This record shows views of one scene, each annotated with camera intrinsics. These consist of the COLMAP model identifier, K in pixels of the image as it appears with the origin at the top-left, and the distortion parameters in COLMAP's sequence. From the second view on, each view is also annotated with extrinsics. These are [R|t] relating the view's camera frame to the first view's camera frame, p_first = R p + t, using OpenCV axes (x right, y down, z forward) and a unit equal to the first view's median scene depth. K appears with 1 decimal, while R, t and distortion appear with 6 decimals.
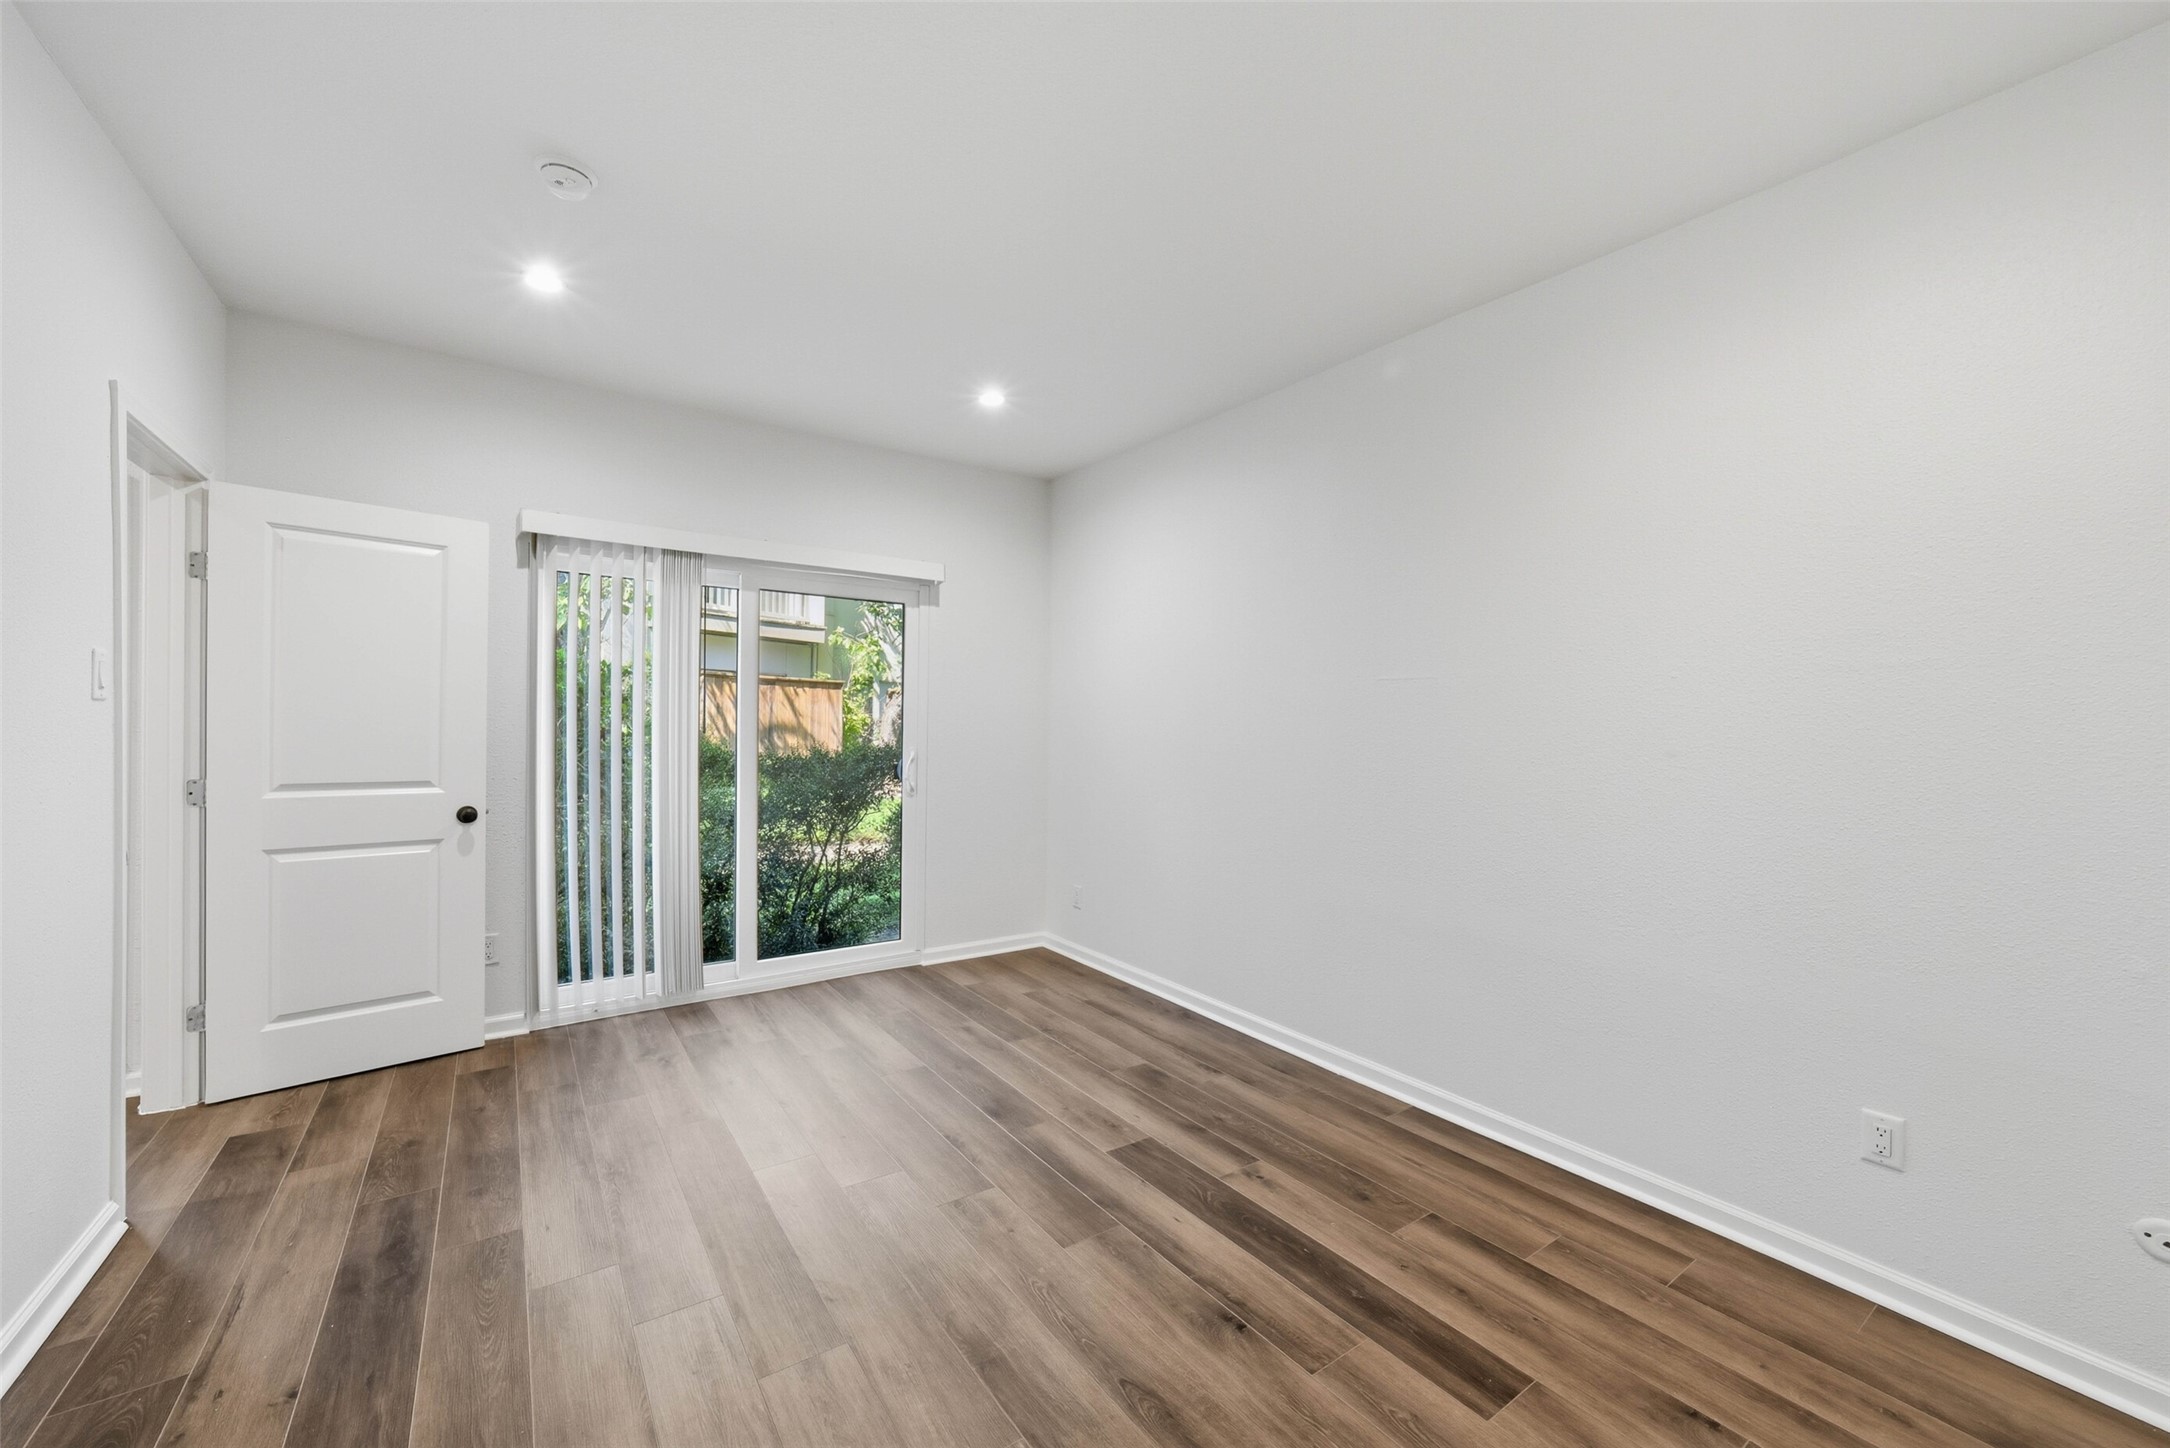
lens RADIAL K [[796.4, 0, 1092.2], [0, 796.4, 729.9], [0, 0, 1]] dist [0.001456, 0.000144]
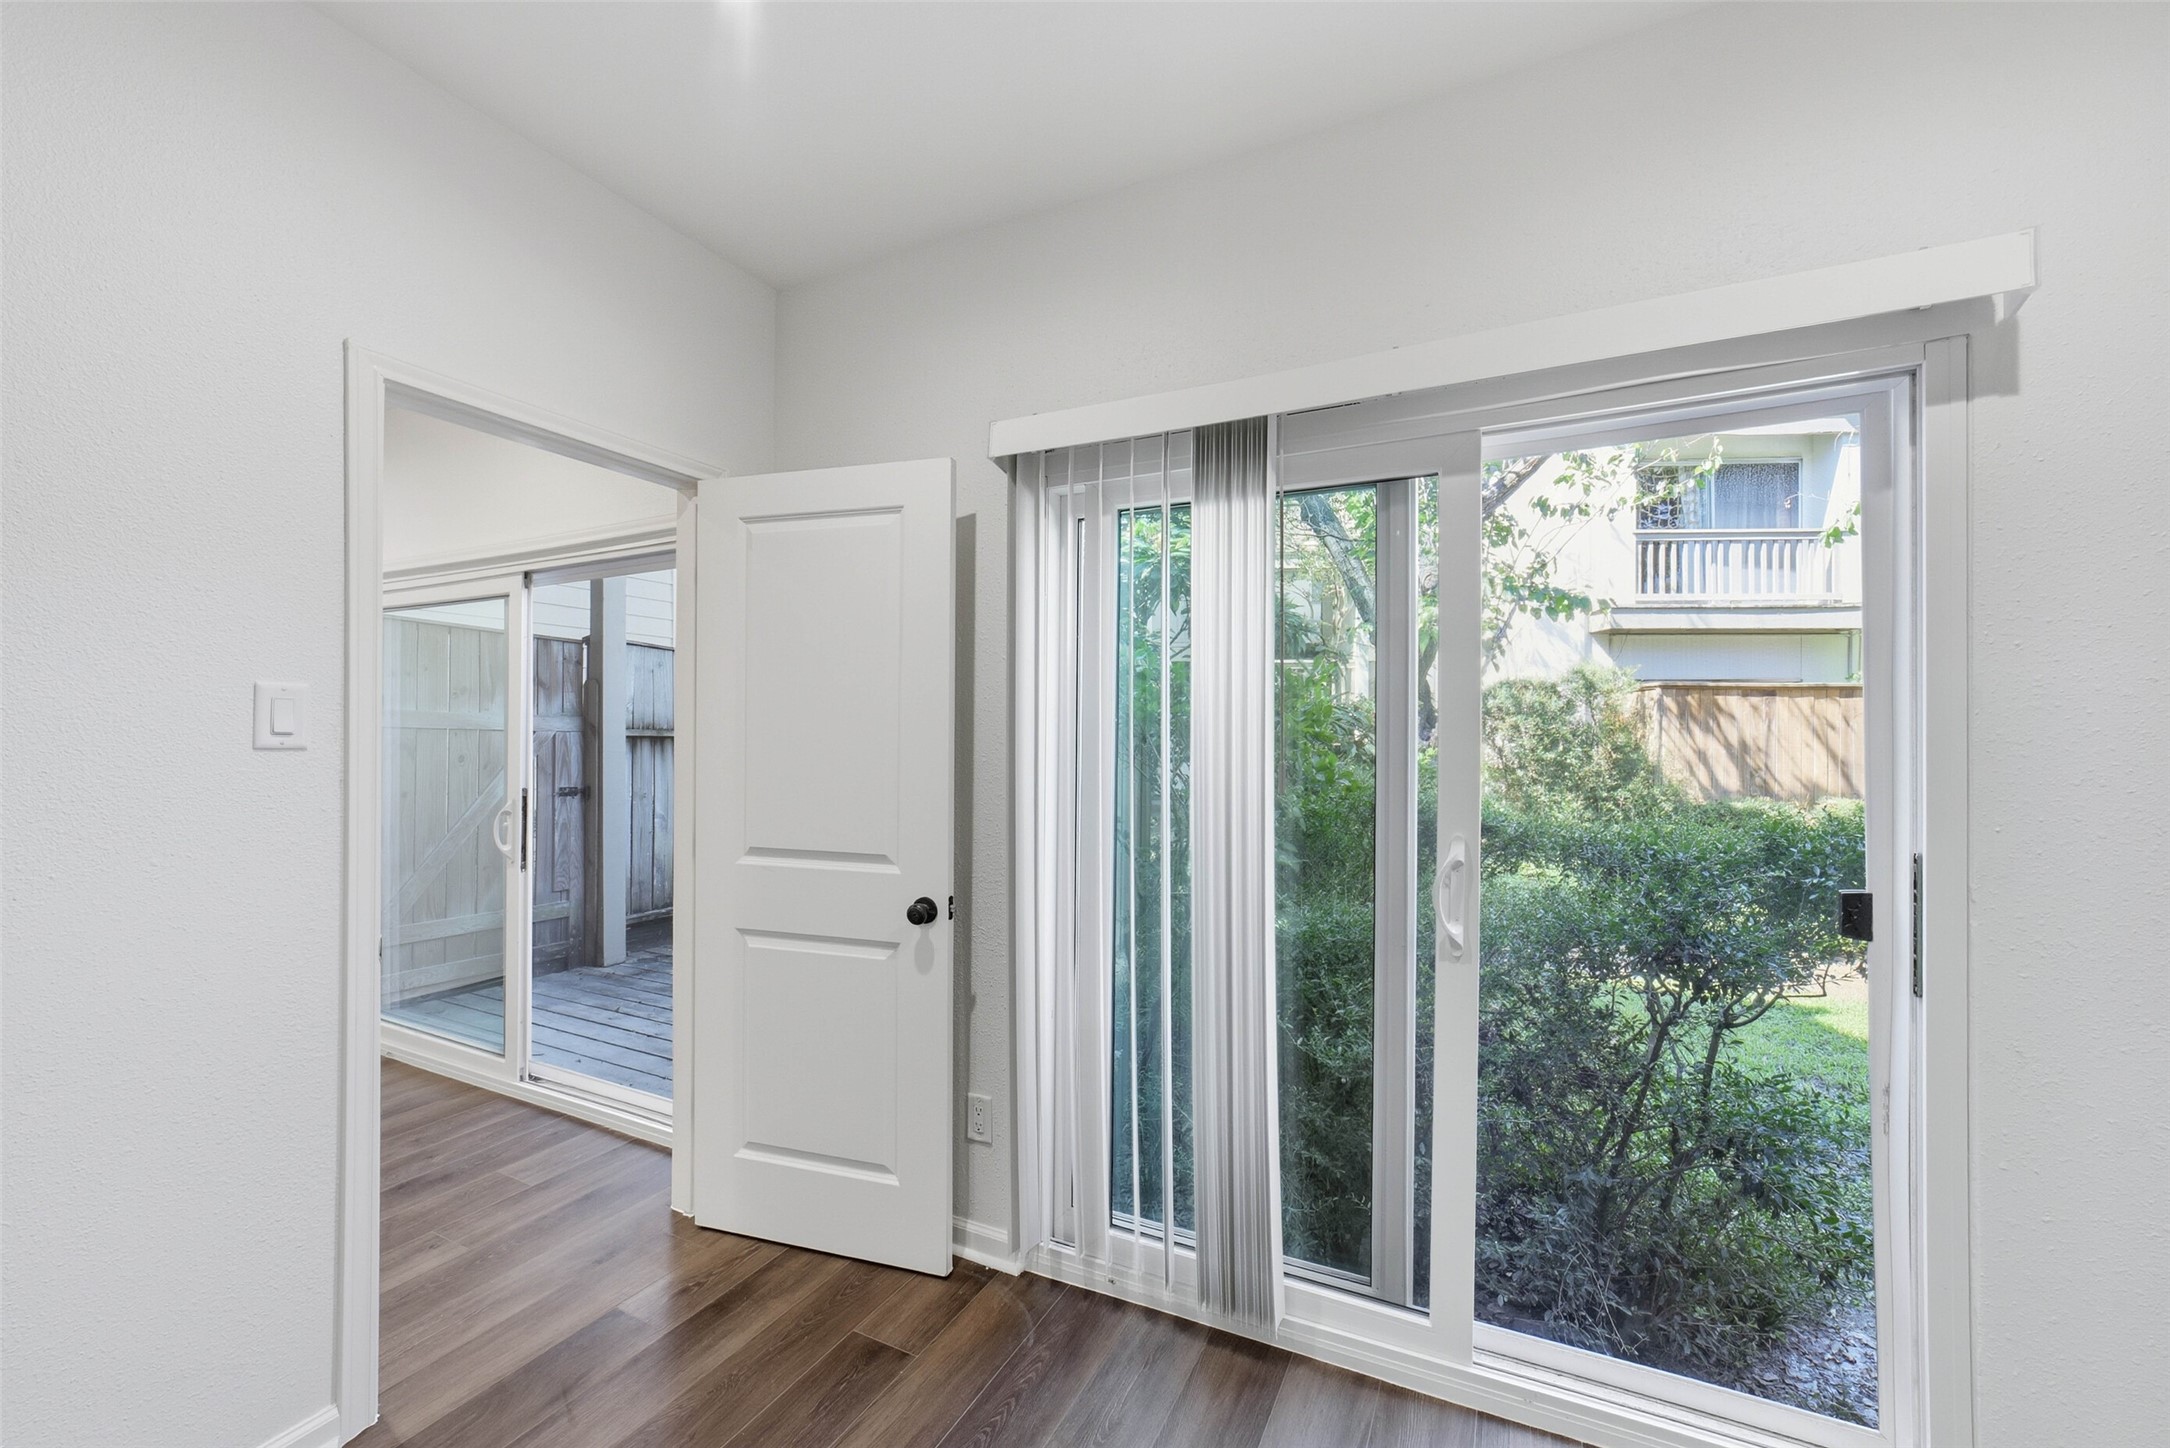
lens RADIAL K [[849.2, 0, 1091.6], [0, 849.2, 741.3], [0, 0, 1]] dist [0.000606, 0.000449]
pose [[0.466346, -0.006047, -0.884582, -0.088417], [-0.006222, 0.999929, -0.010116, -0.021698], [0.884581, 0.010222, 0.466275, 0.662658]]
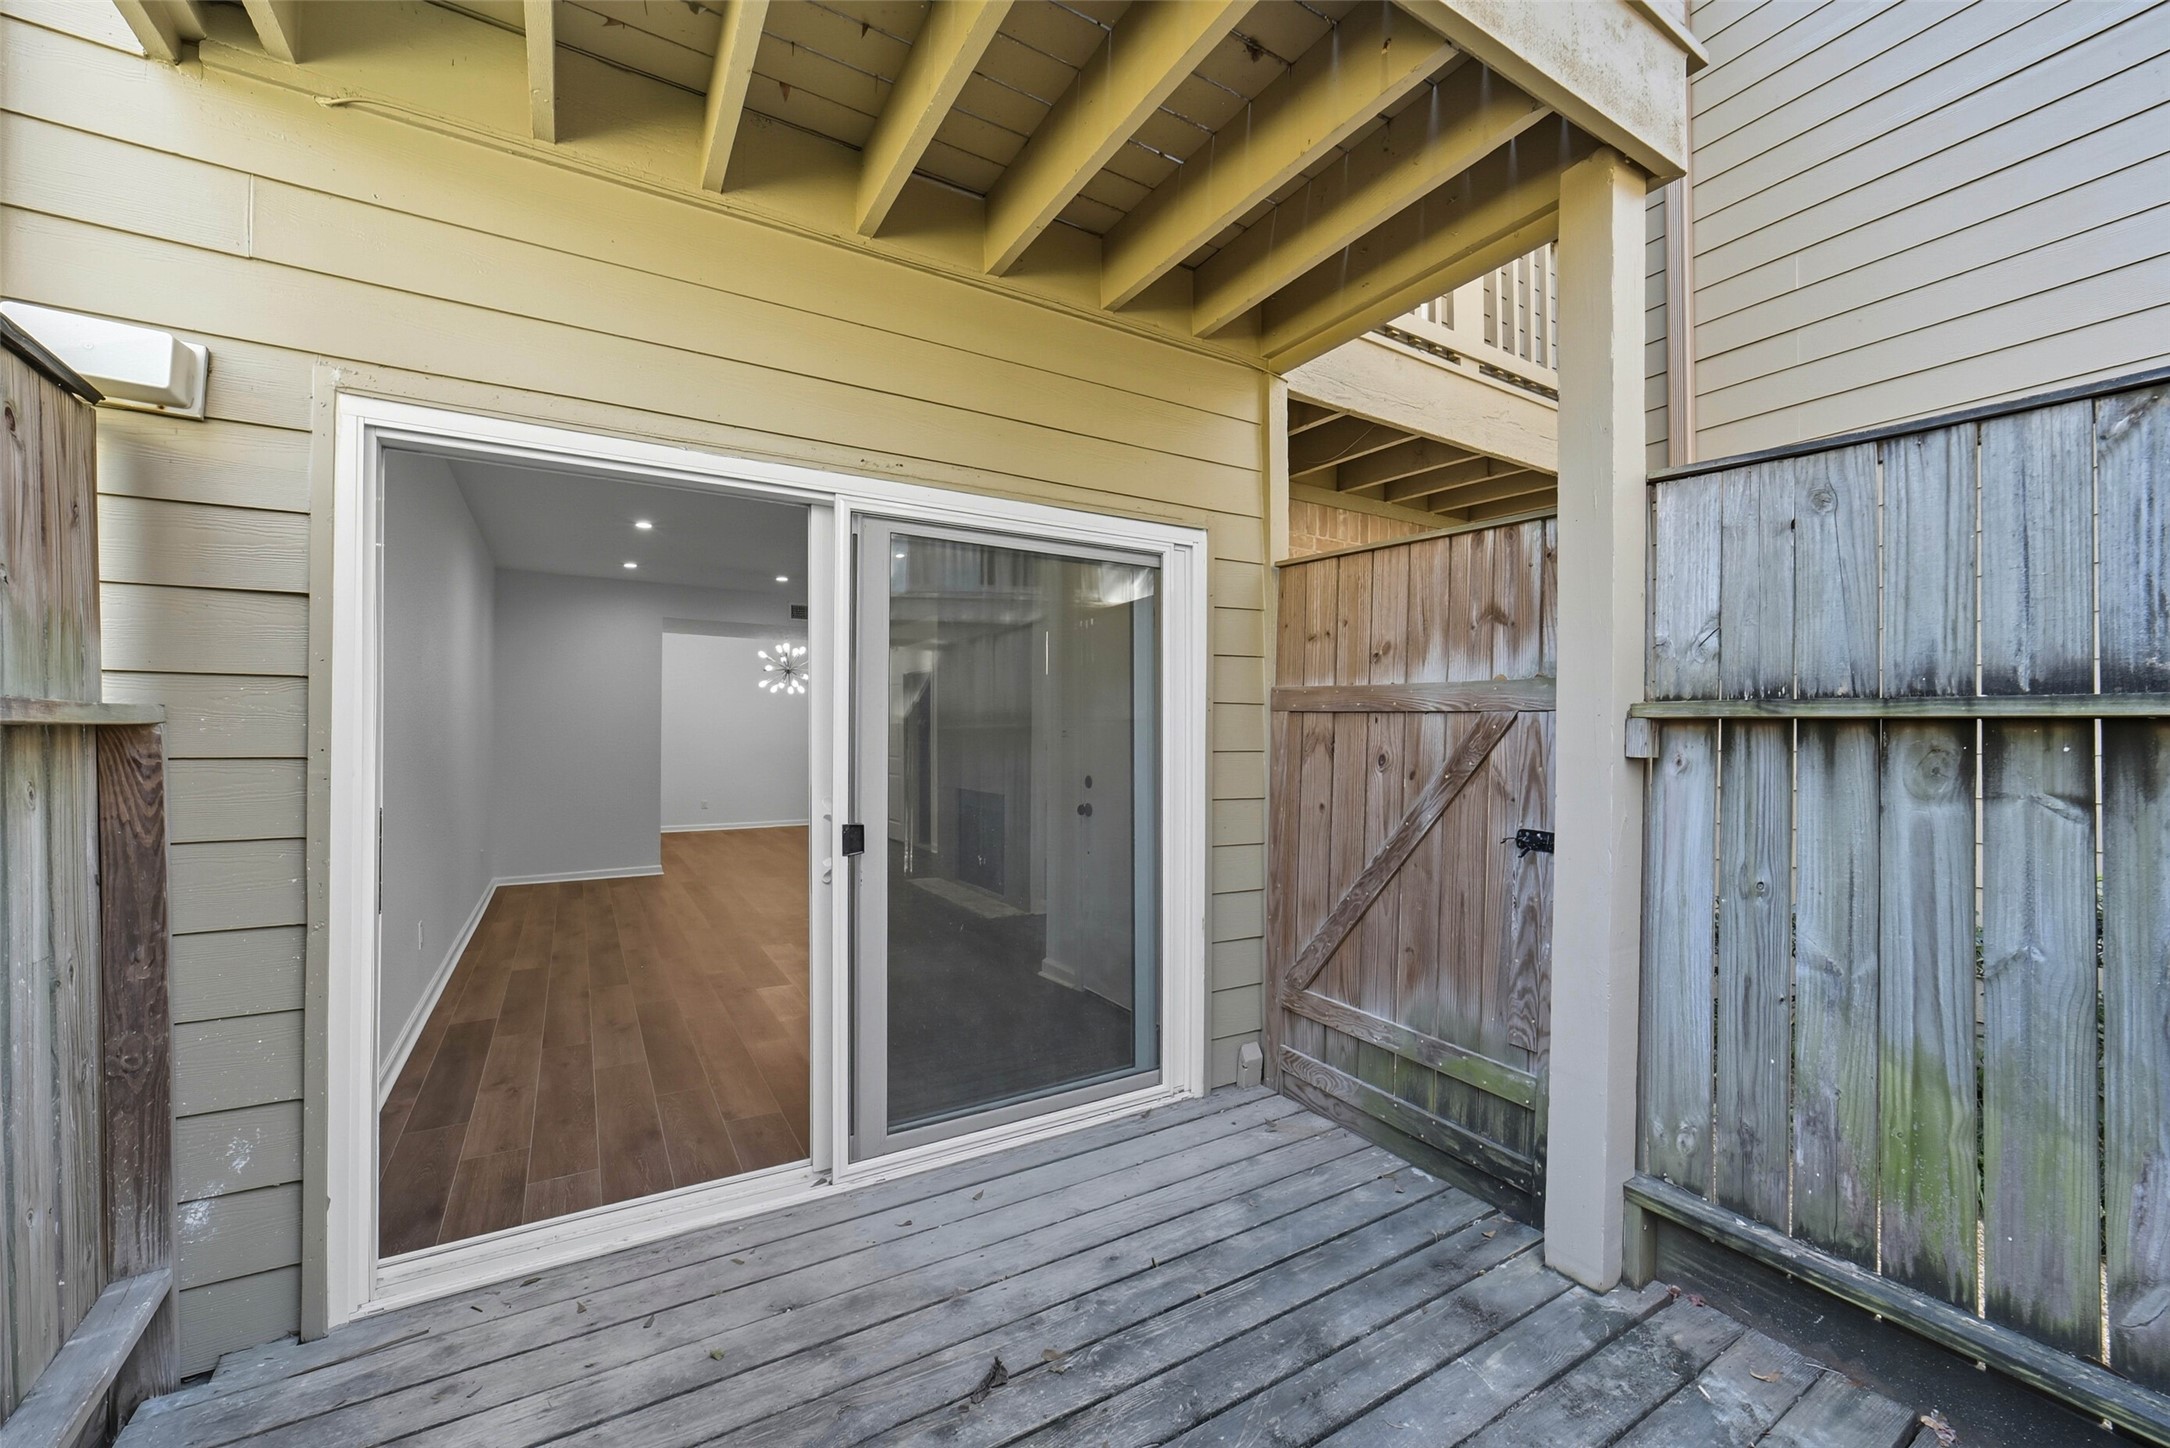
lens RADIAL K [[849.2, 0, 1095.0], [0, 849.2, 731.9], [0, 0, 1]] dist [0.000606, 0.000449]
pose [[-0.996247, -0.007055, 0.086273, -0.591792], [-0.006696, 0.999968, 0.004440, -0.024661], [-0.086302, 0.003846, -0.996262, 0.871602]]
